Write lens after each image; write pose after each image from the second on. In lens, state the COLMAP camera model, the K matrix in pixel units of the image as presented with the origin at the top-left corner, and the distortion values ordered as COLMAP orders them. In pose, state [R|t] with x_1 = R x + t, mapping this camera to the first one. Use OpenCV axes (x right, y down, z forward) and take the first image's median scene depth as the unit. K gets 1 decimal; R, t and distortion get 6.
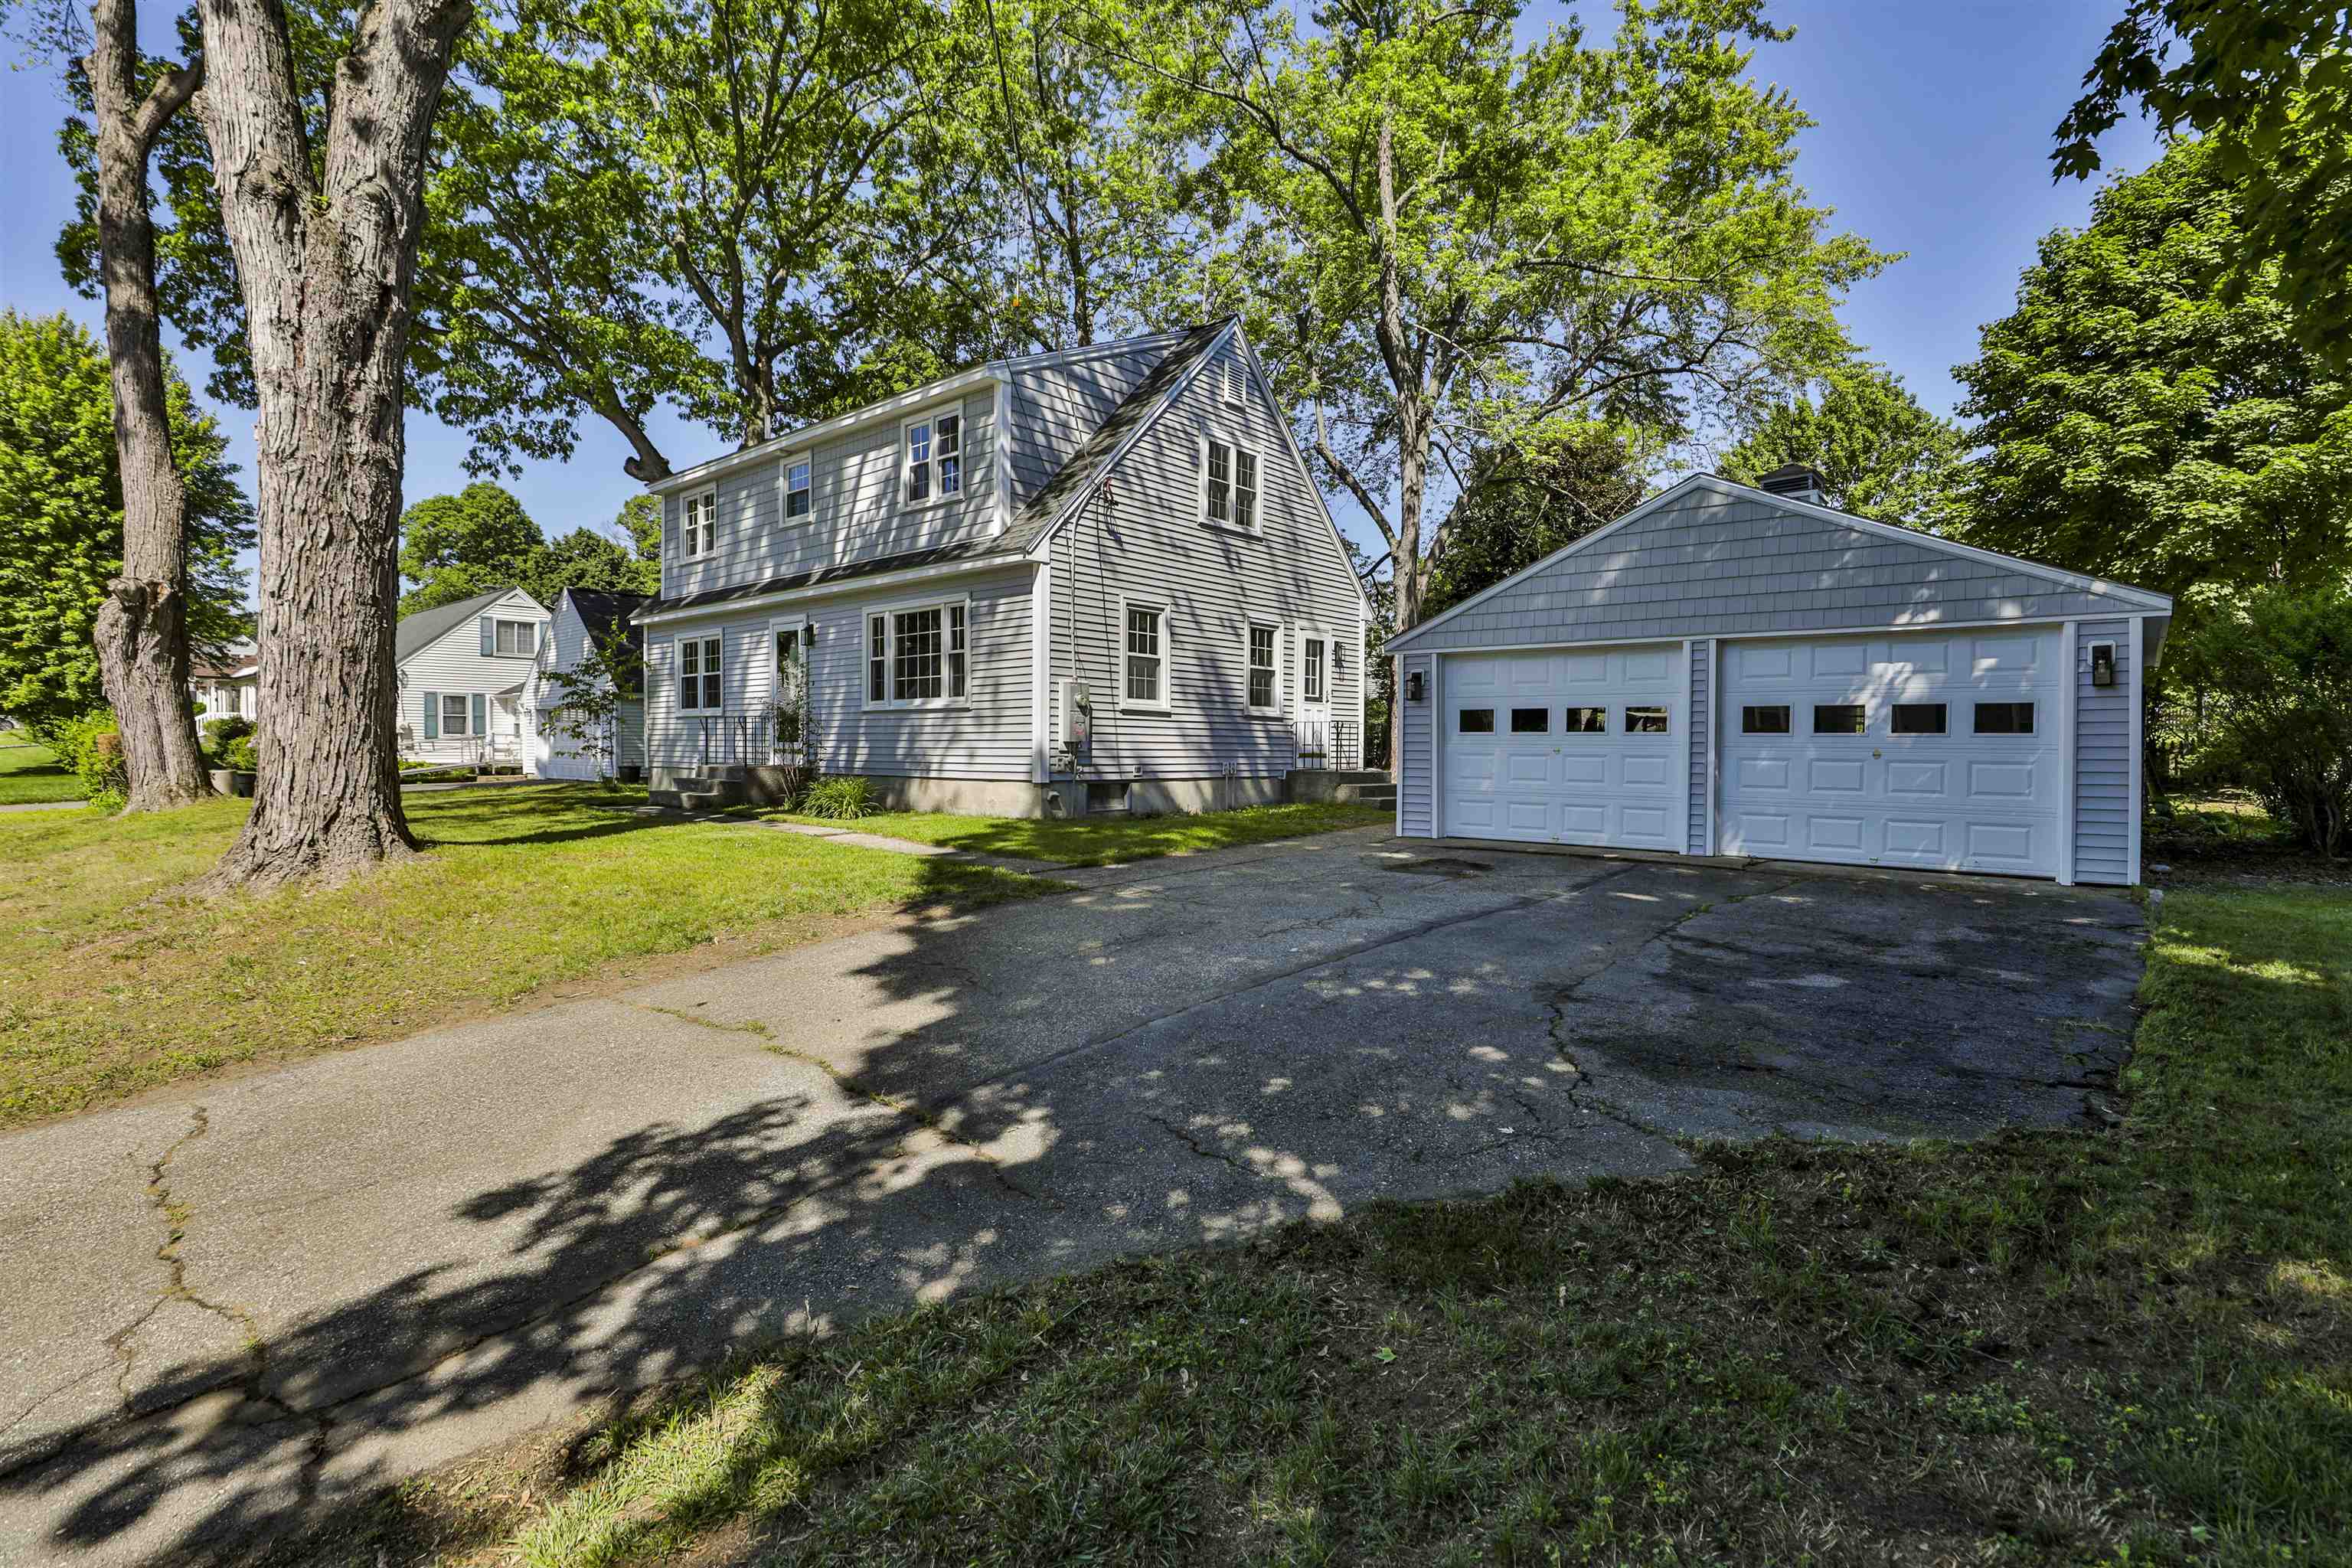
lens RADIAL K [[1079.7, 0, 1222.8], [0, 1079.7, 777.3], [0, 0, 1]] dist [-0.043438, 0.010919]
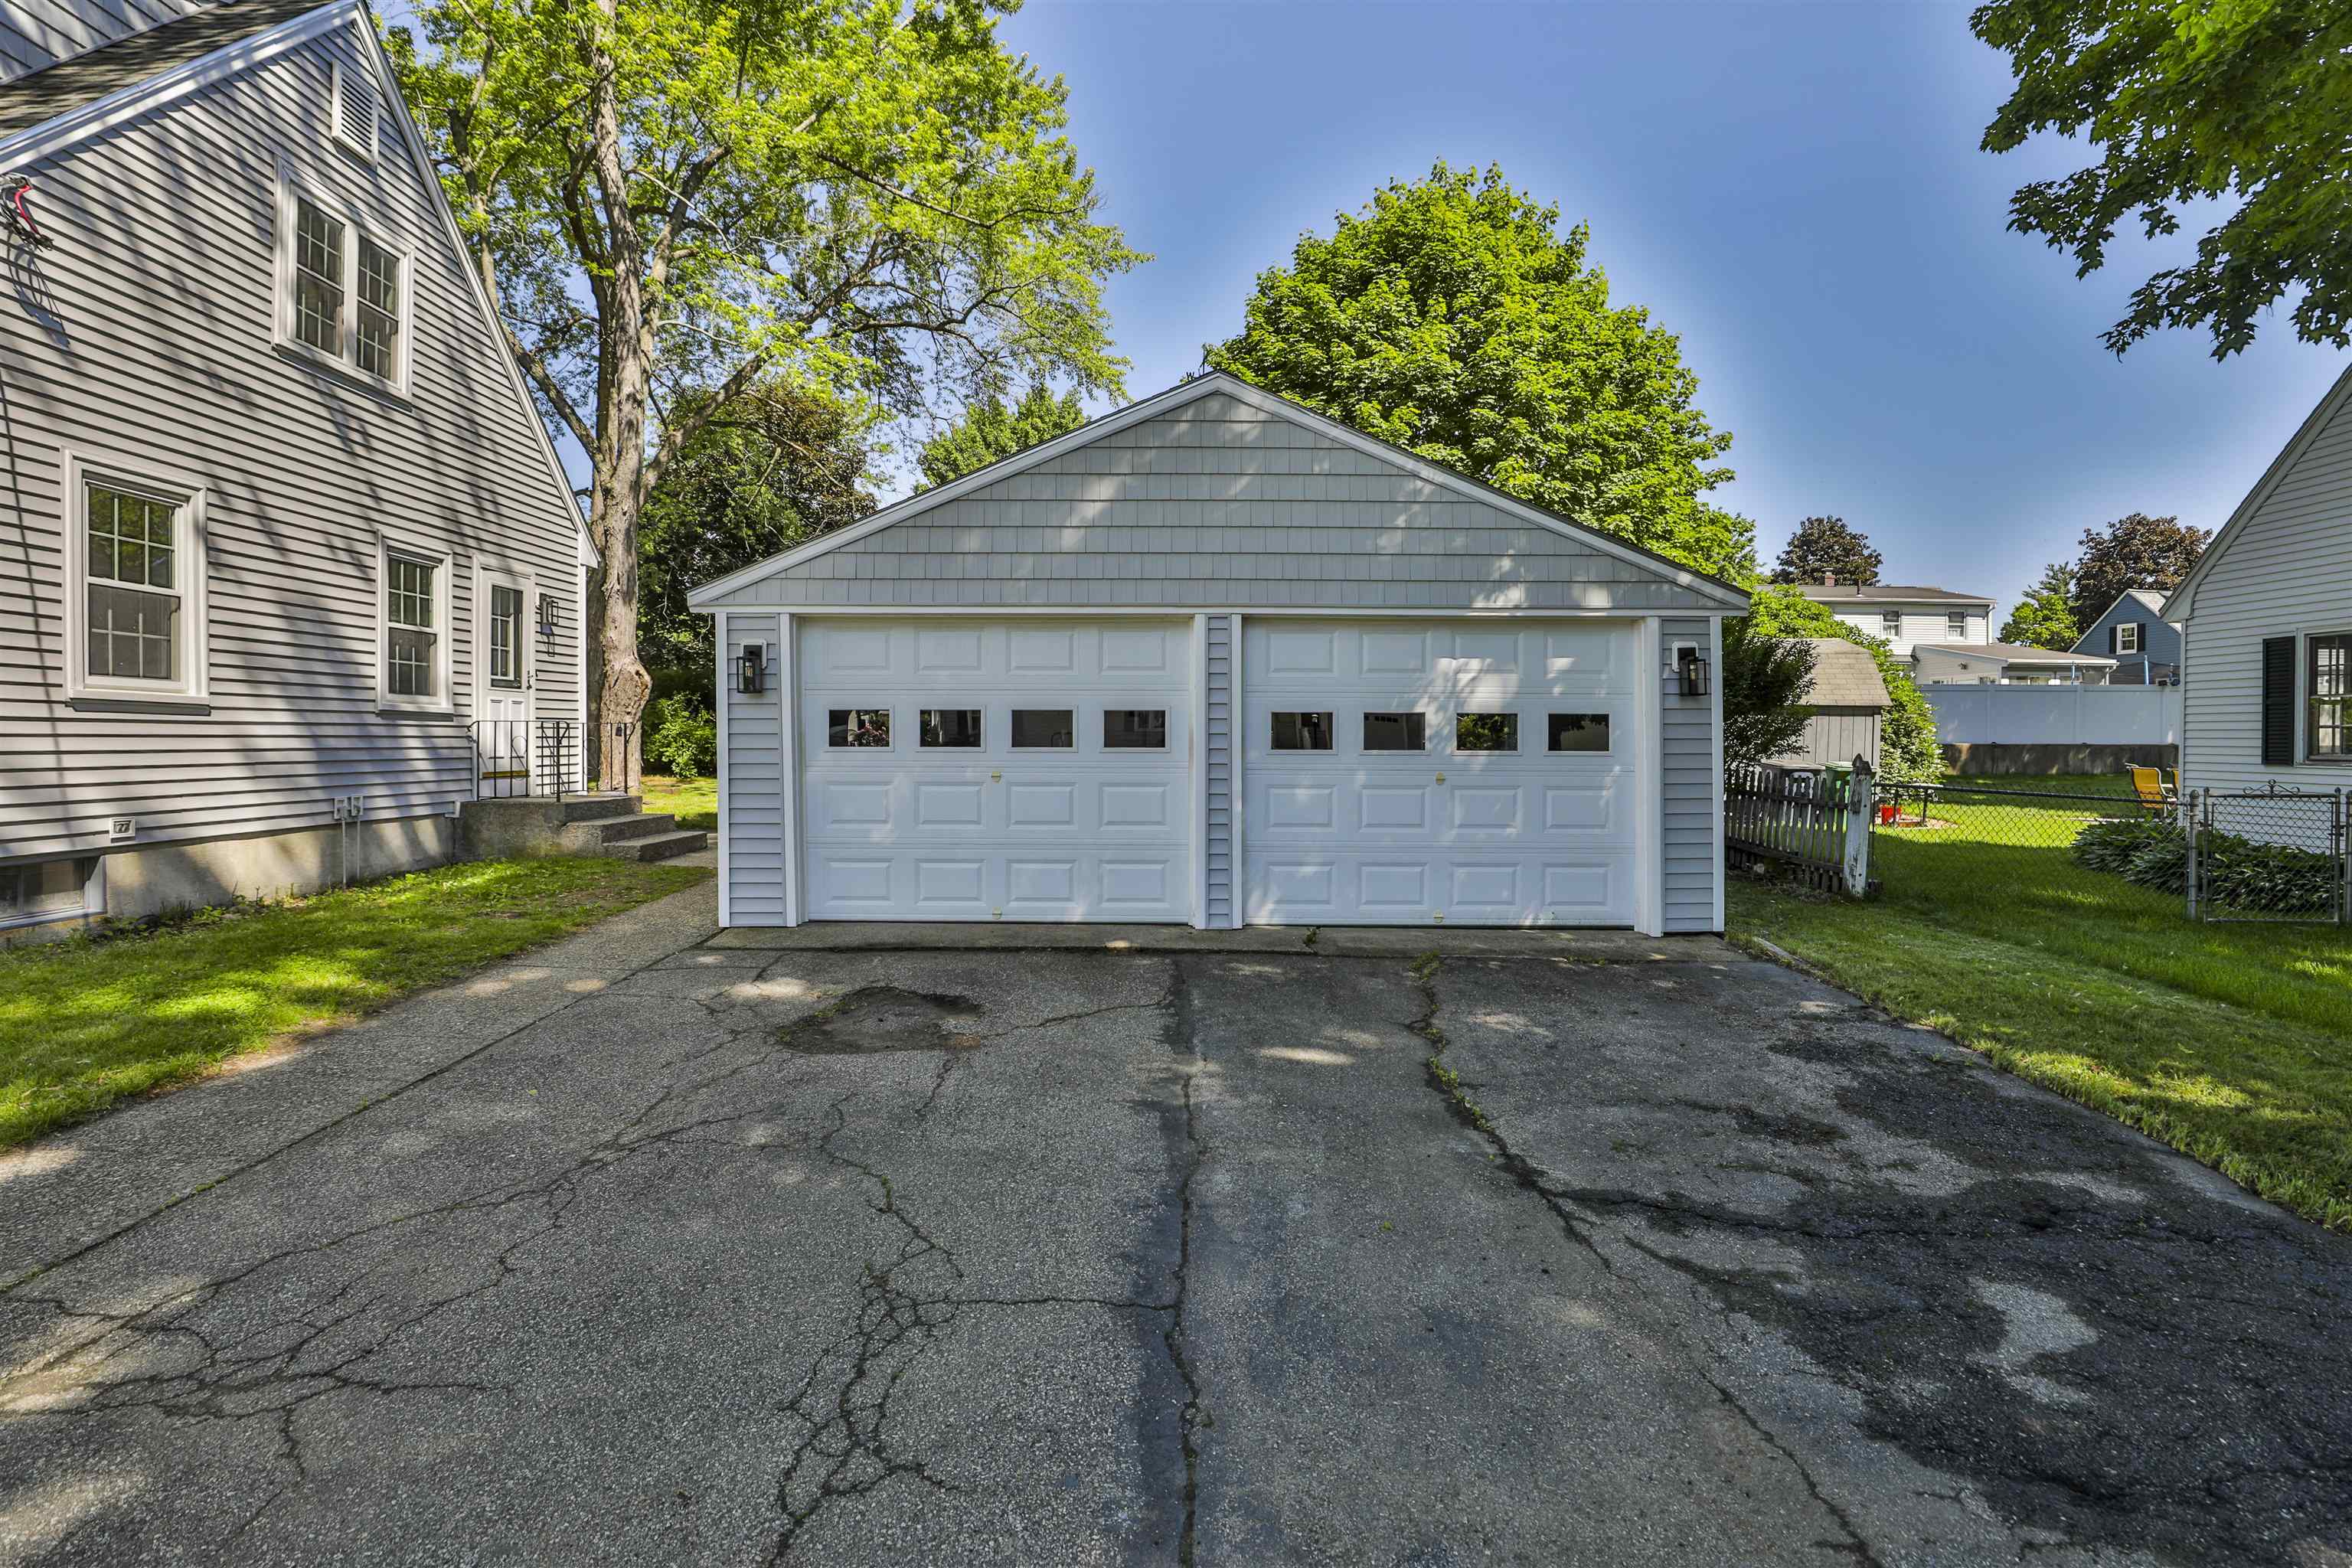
lens RADIAL K [[1089.1, 0, 1169.6], [0, 1089.1, 757.7], [0, 0, 1]] dist [-0.043860, 0.010868]
pose [[0.773423, -0.018036, 0.633634, -0.014733], [0.021890, 0.999759, 0.001737, -0.026090], [-0.633512, 0.012527, 0.773631, 0.325120]]
